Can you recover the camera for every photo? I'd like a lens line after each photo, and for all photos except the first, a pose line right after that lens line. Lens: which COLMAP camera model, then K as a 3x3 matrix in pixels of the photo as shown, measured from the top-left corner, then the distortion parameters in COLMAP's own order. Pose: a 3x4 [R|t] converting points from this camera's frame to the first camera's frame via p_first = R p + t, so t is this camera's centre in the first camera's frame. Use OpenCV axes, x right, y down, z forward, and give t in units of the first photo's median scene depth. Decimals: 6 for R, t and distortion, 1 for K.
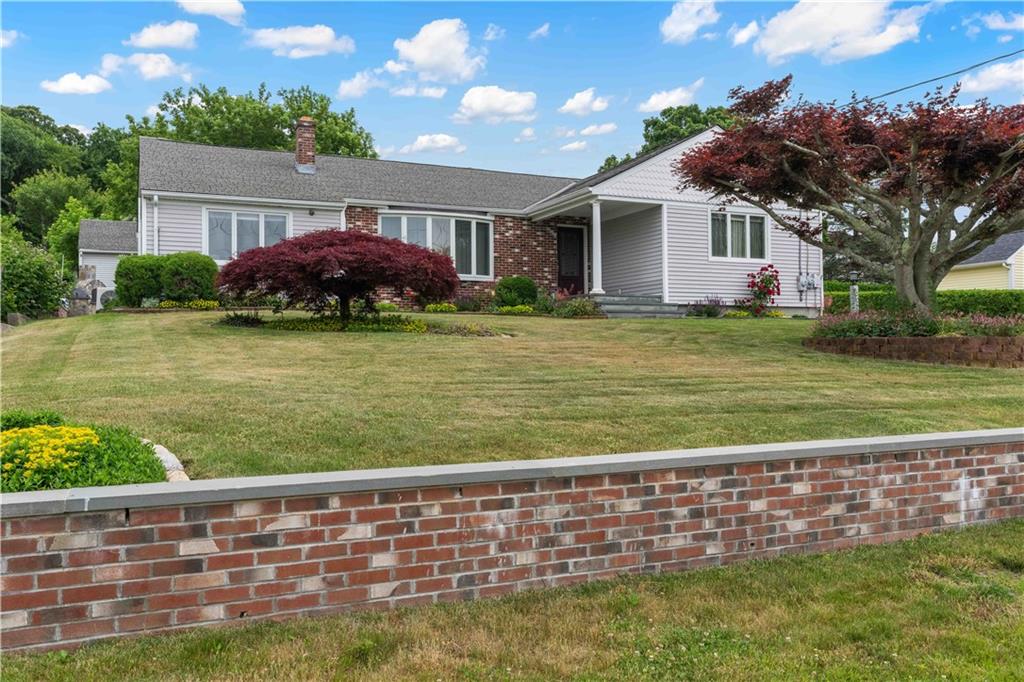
lens RADIAL K [[852.1, 0, 511.0], [0, 852.1, 340.4], [0, 0, 1]] dist [0.001904, 0.003463]
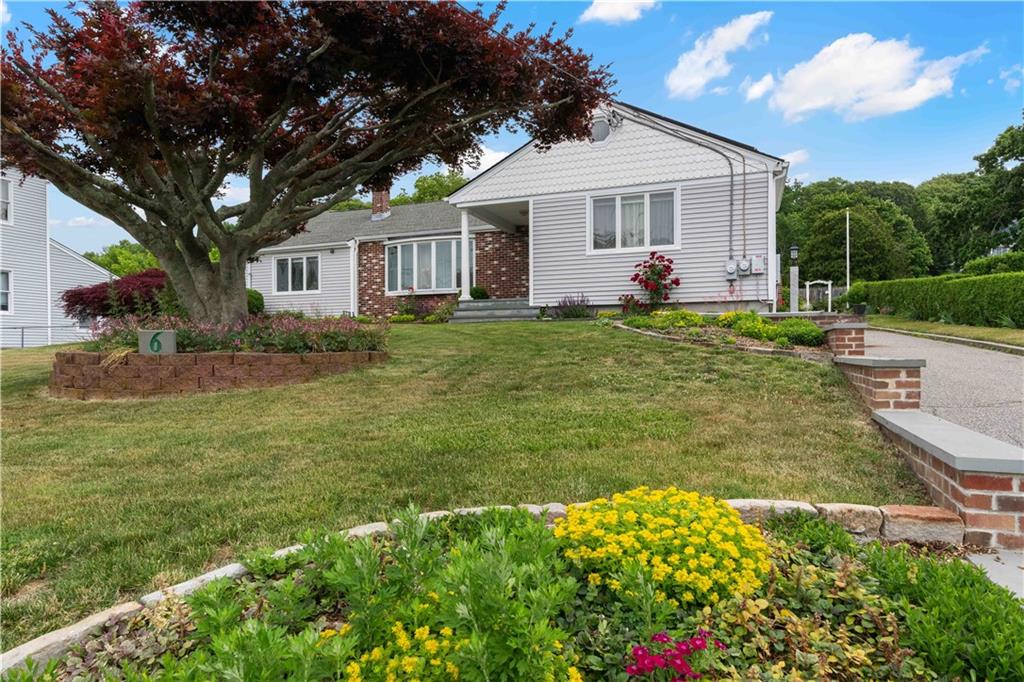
lens RADIAL K [[614.1, 0, 512.5], [0, 614.1, 345.3], [0, 0, 1]] dist [-0.001162, -0.000127]
pose [[0.700874, -0.001270, -0.713284, 0.616058], [0.013393, 0.999846, 0.011379, -0.008731], [0.713160, -0.017528, 0.700783, 0.490806]]
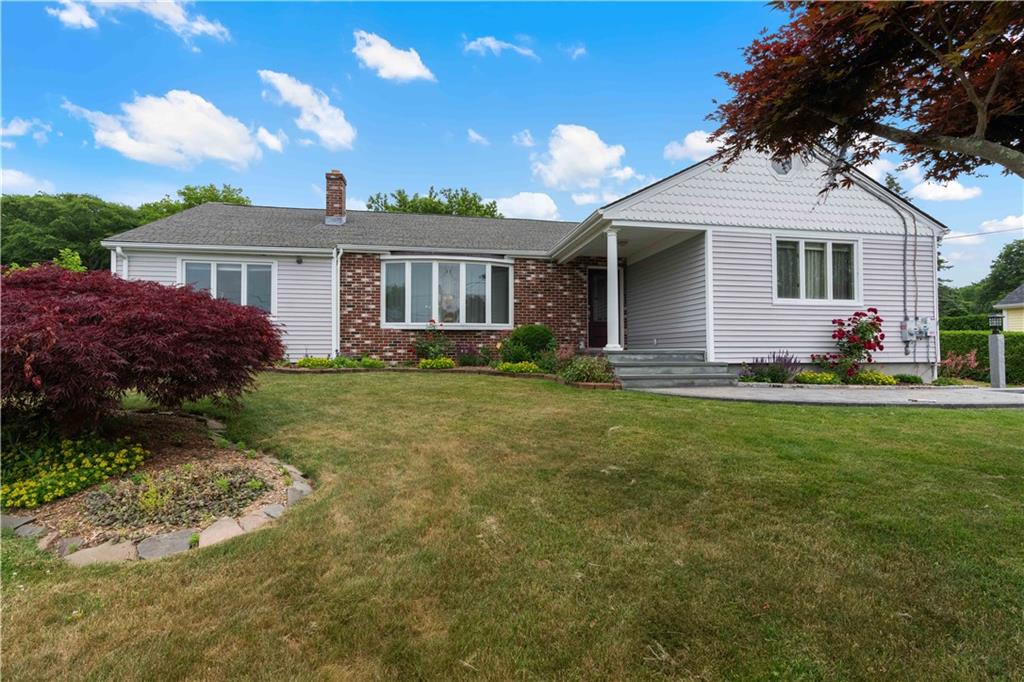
lens RADIAL K [[461.2, 0, 513.1], [0, 461.2, 341.6], [0, 0, 1]] dist [-0.003750, -0.000827]
pose [[0.967703, 0.001791, -0.252086, 0.110679], [-0.002846, 0.999989, -0.003821, -0.057101], [0.252076, 0.004415, 0.967697, 0.540236]]
